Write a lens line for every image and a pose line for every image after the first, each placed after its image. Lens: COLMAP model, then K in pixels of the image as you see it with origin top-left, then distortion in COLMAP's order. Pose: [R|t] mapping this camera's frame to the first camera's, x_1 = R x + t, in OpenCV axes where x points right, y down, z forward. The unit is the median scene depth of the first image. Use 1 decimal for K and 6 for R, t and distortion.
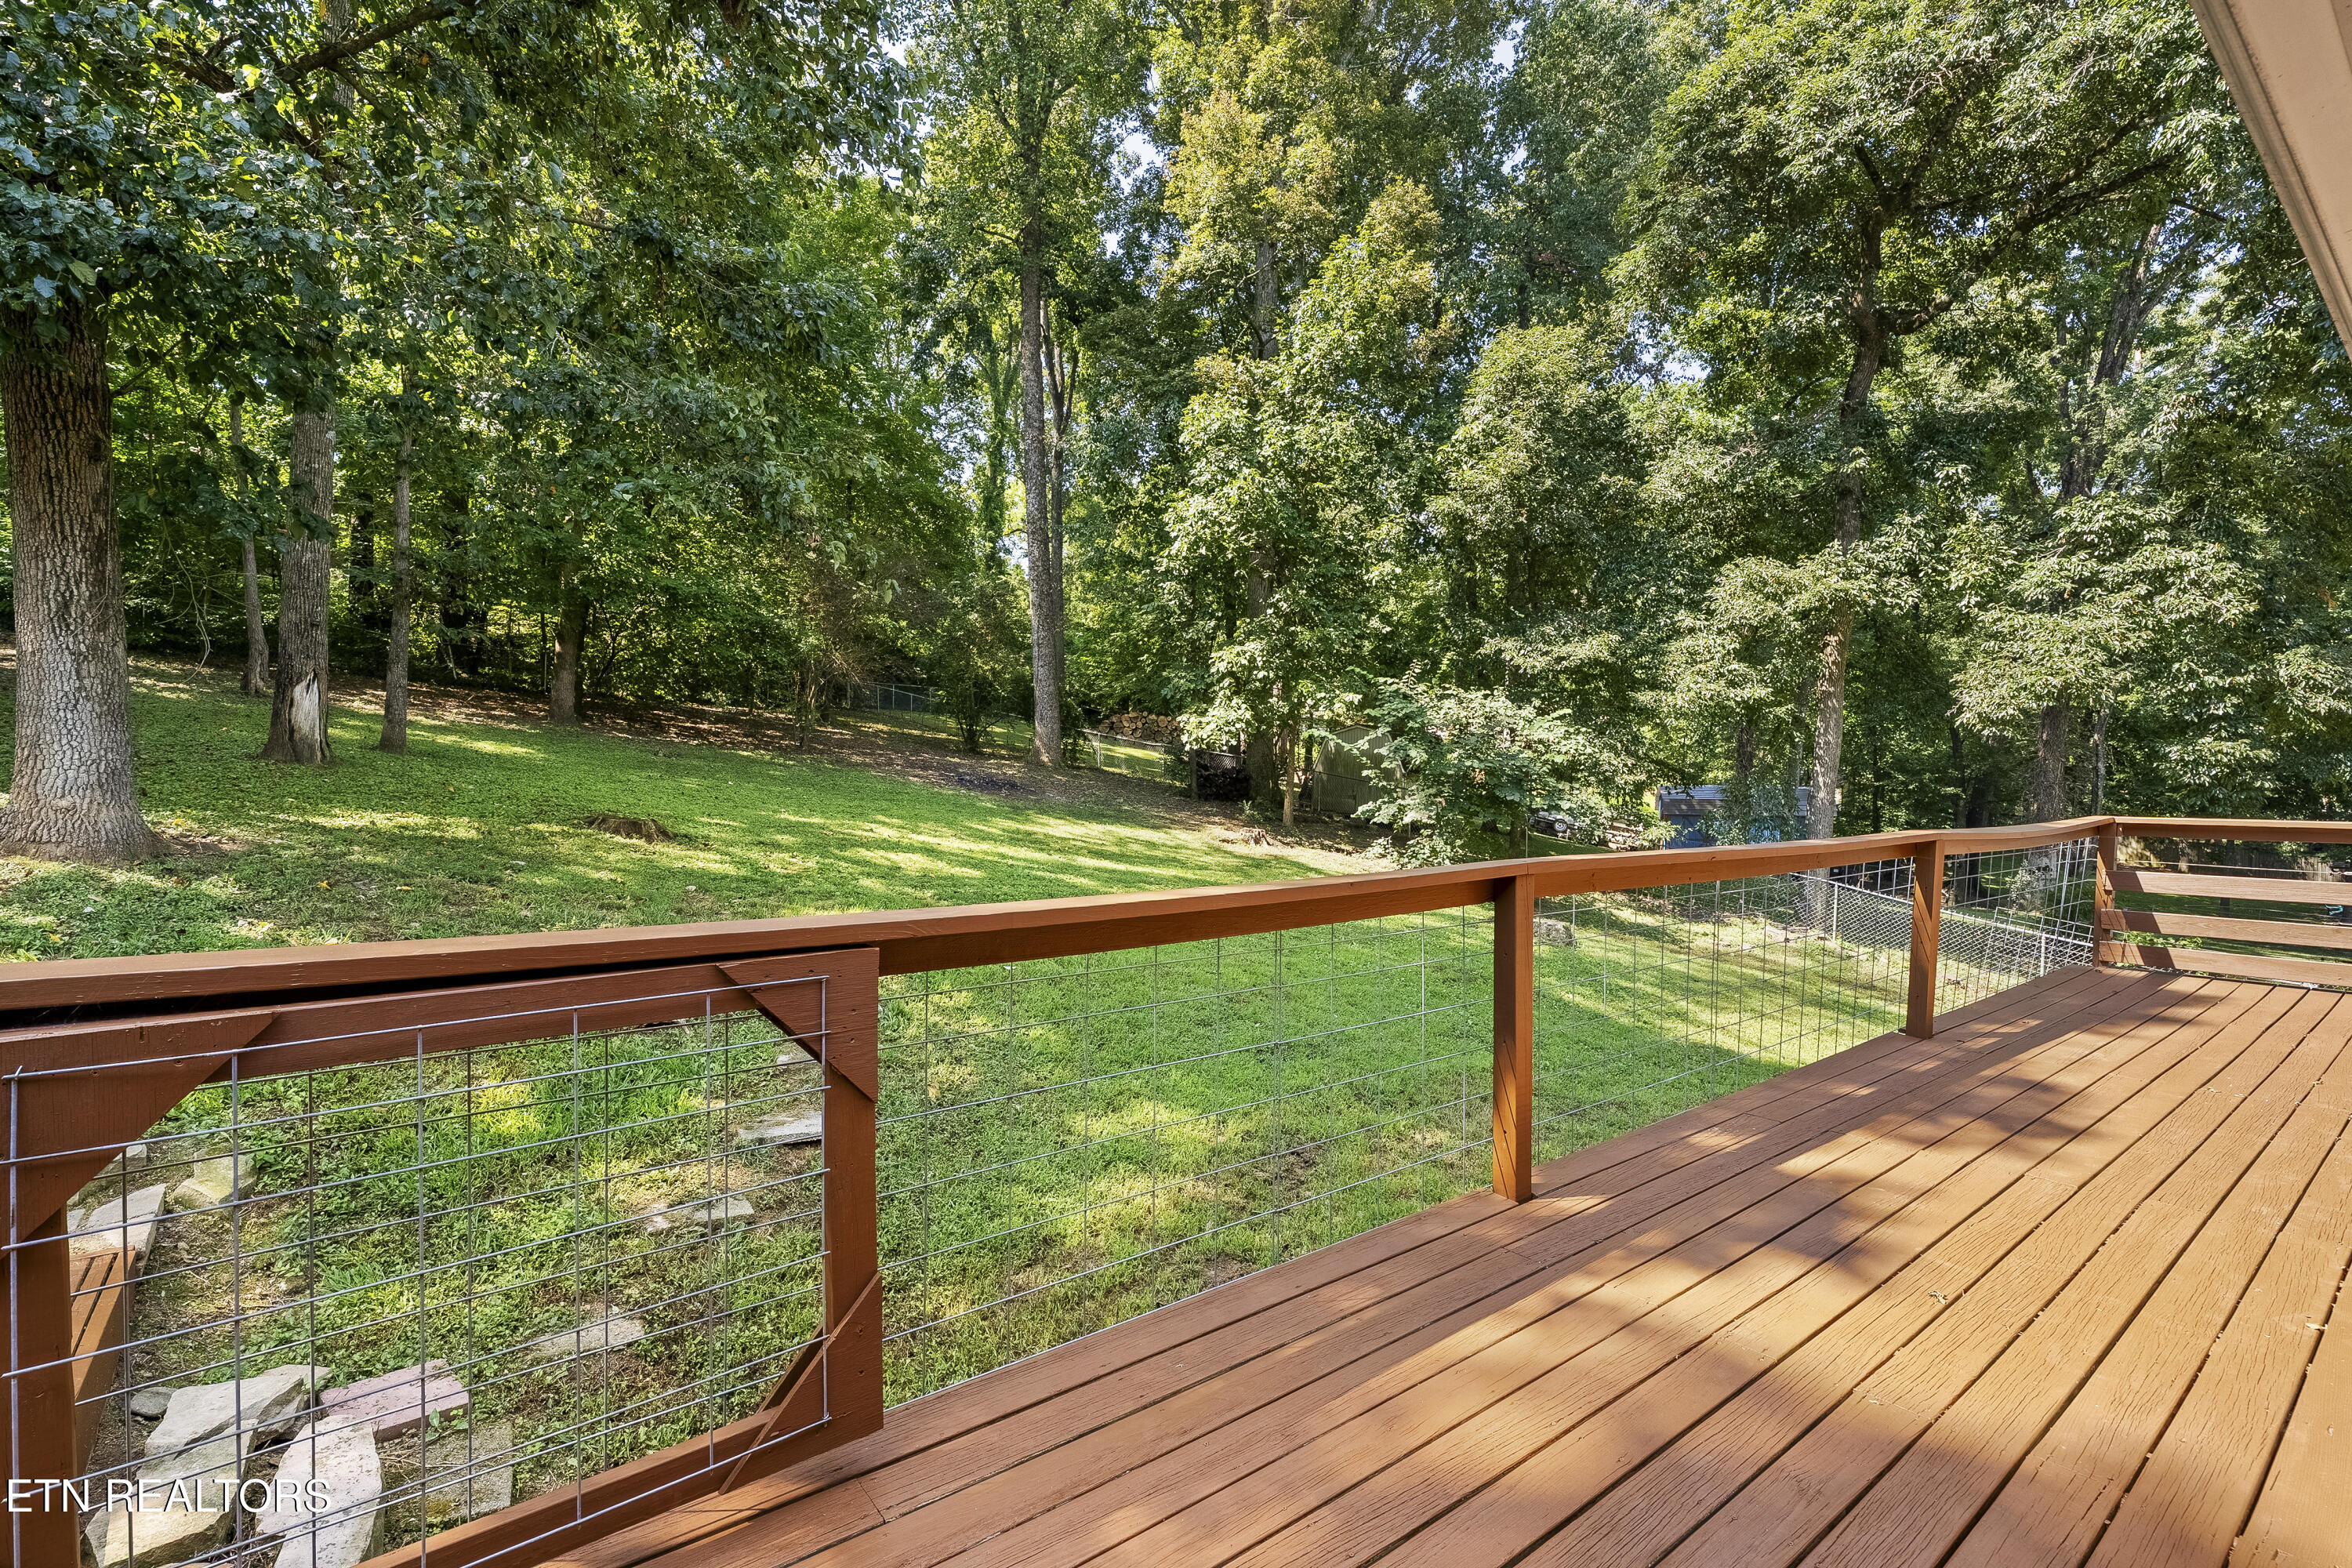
lens RADIAL K [[1078.7, 0, 1177.0], [0, 1078.7, 787.8], [0, 0, 1]] dist [-0.005778, 0.001048]
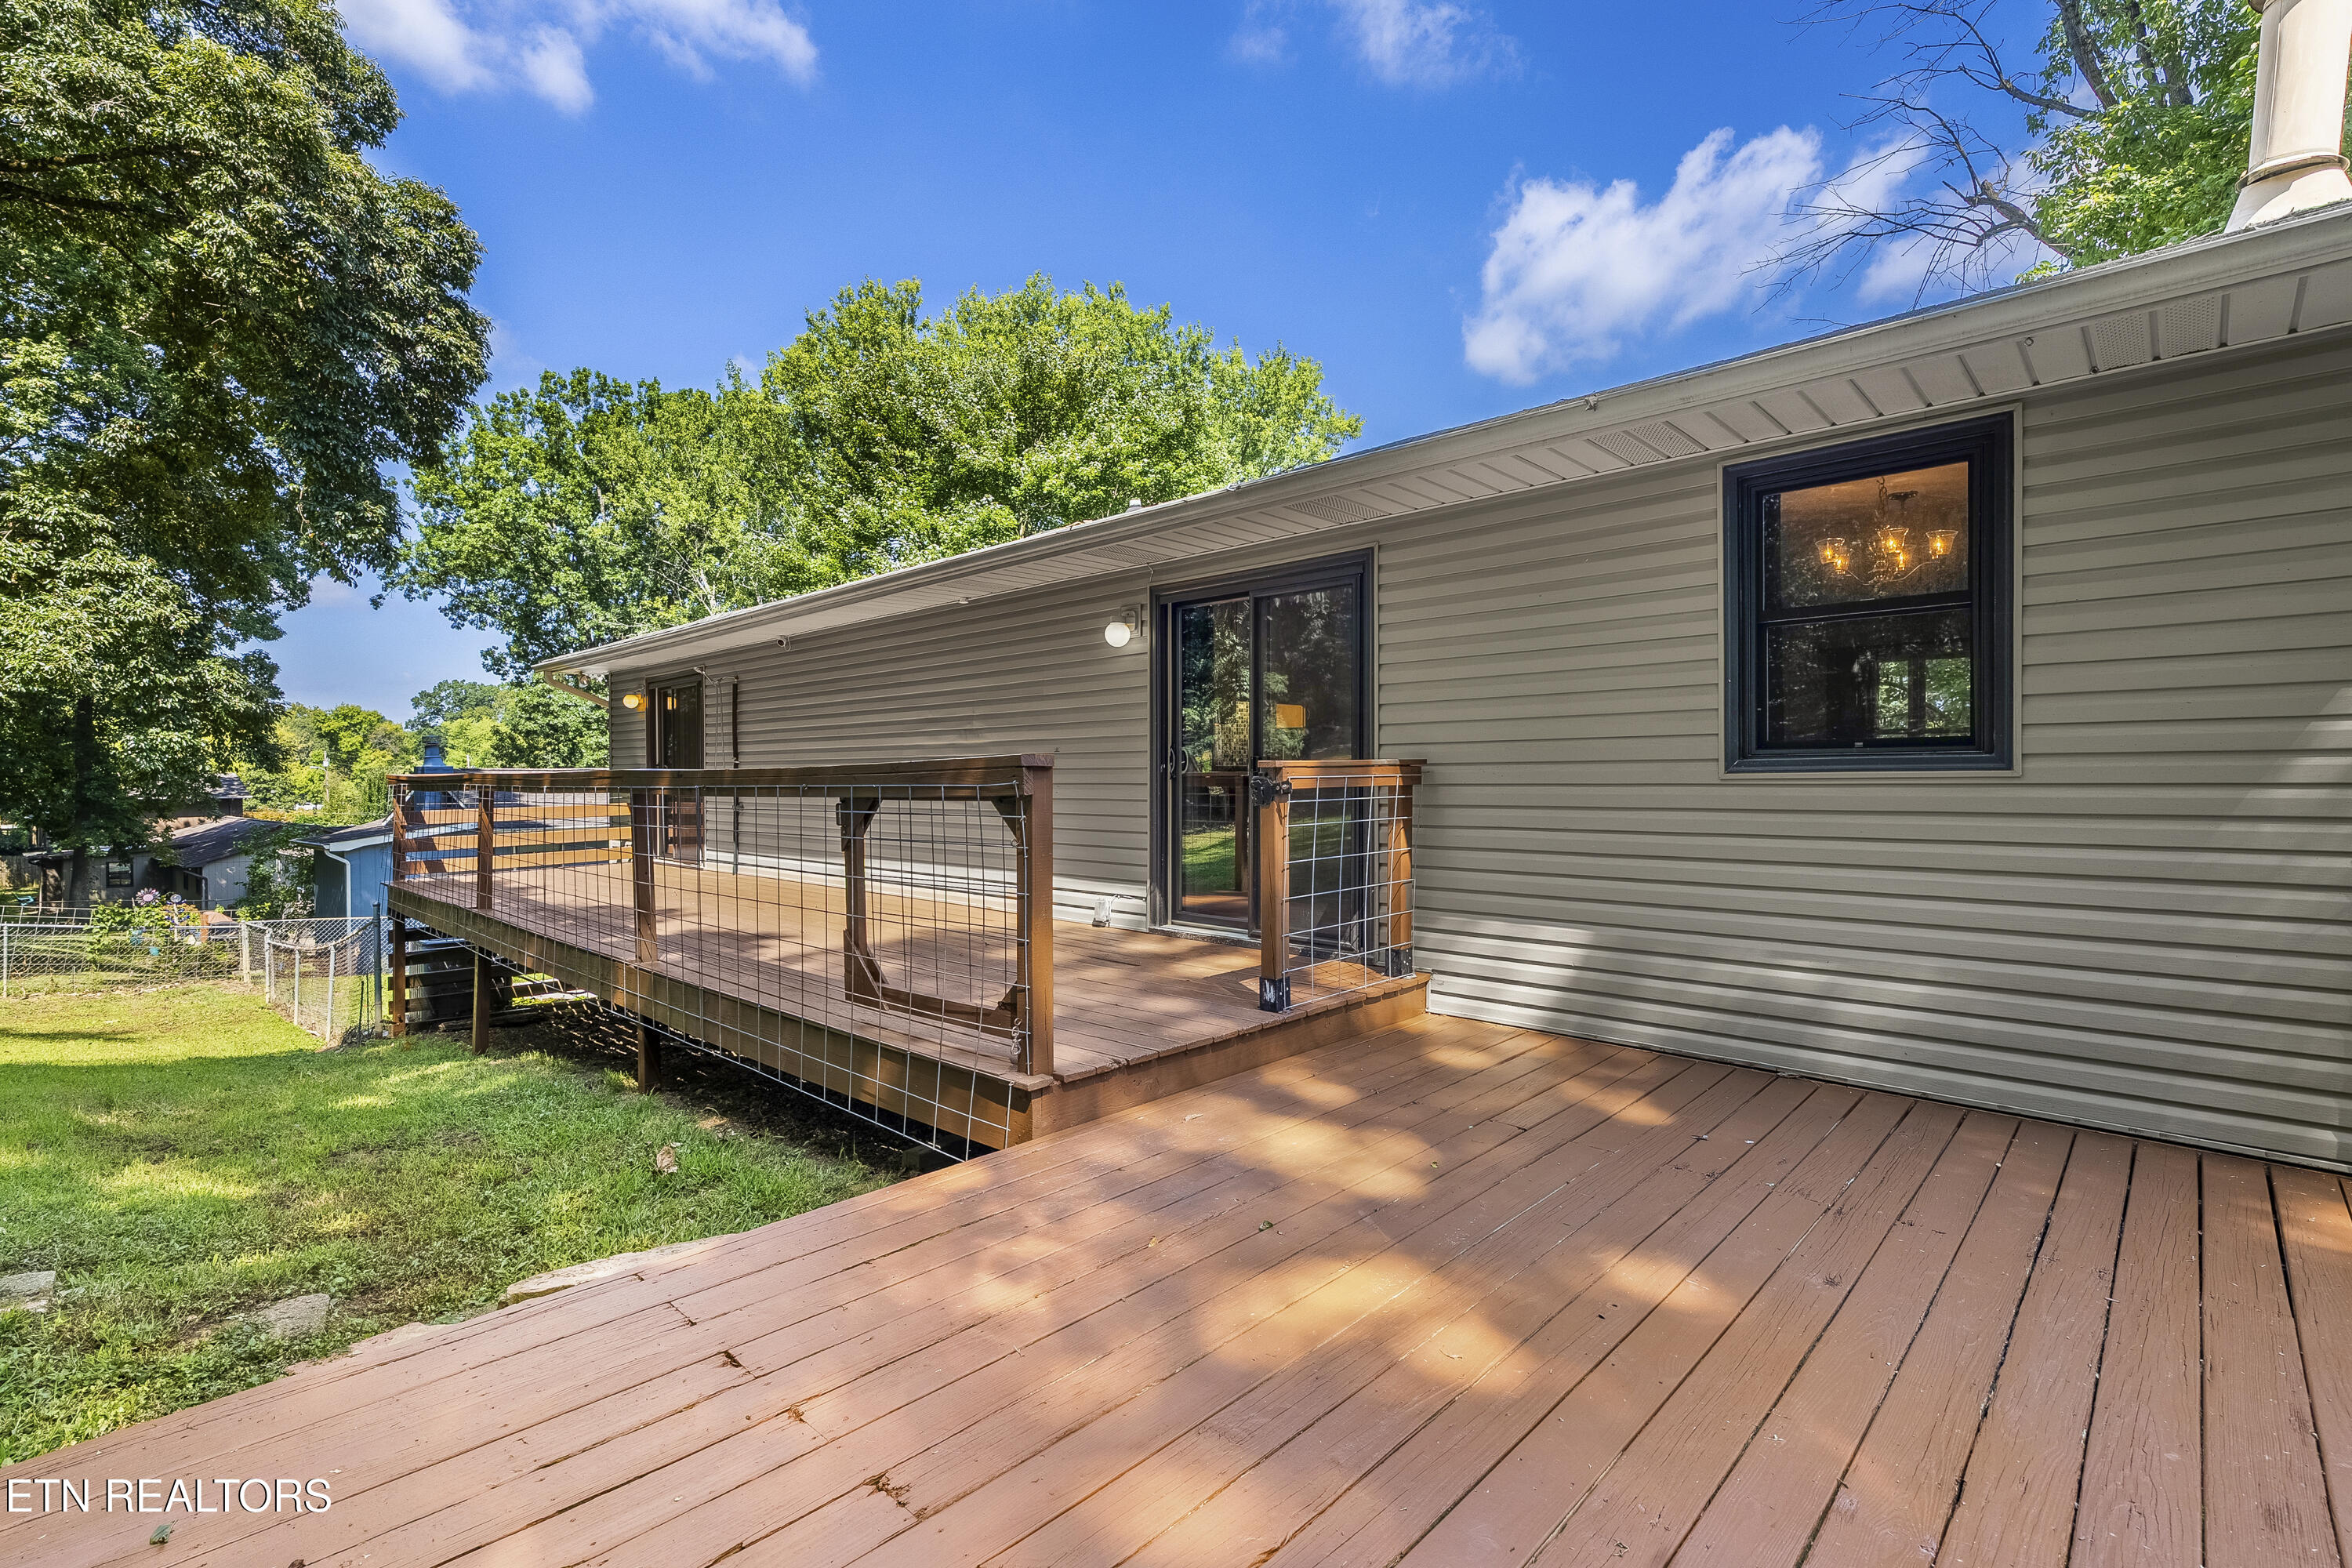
lens RADIAL K [[1078.7, 0, 1163.1], [0, 1078.7, 773.8], [0, 0, 1]] dist [-0.005778, 0.001048]
pose [[-0.147892, -0.010067, 0.988952, -0.267290], [0.027627, 0.999516, 0.014306, 0.012630], [-0.988618, 0.029437, -0.147543, 0.087135]]
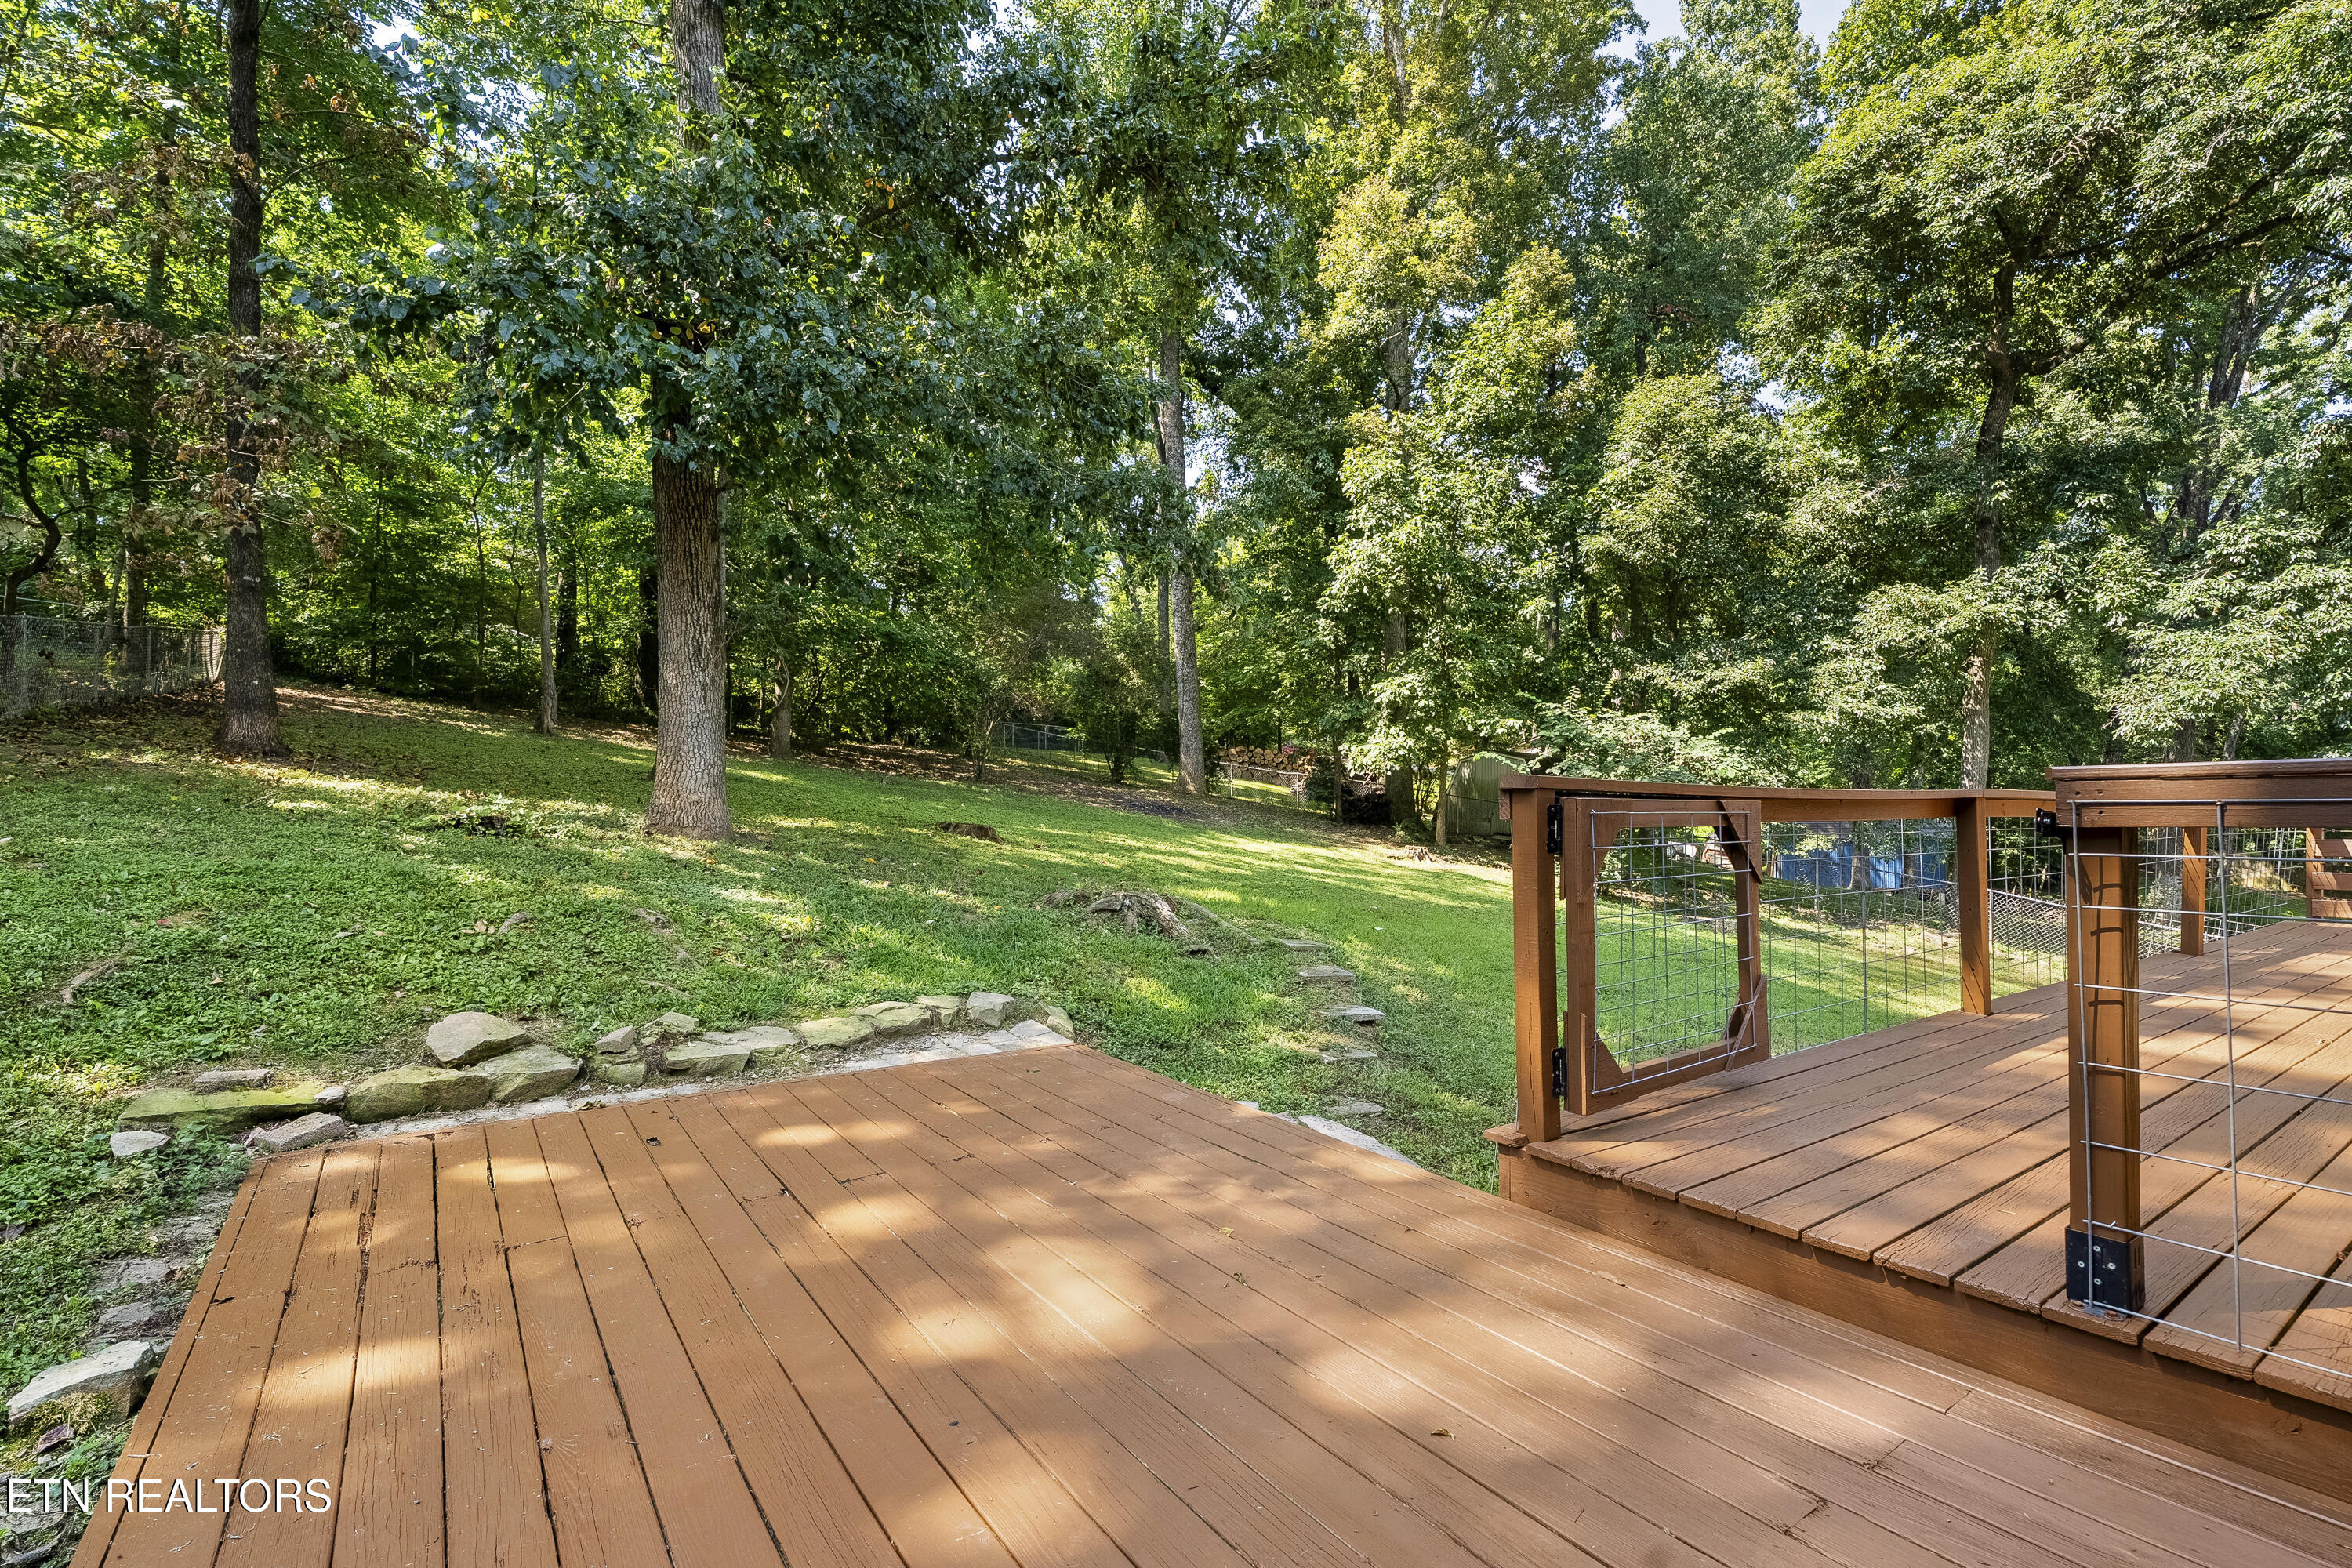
lens RADIAL K [[1078.7, 0, 1175.4], [0, 1078.7, 786.2], [0, 0, 1]] dist [-0.005778, 0.001048]
pose [[0.998336, -0.012776, -0.056234, -0.119379], [0.010608, 0.999195, -0.038685, 0.018568], [0.056683, 0.038025, 0.997668, -0.093594]]
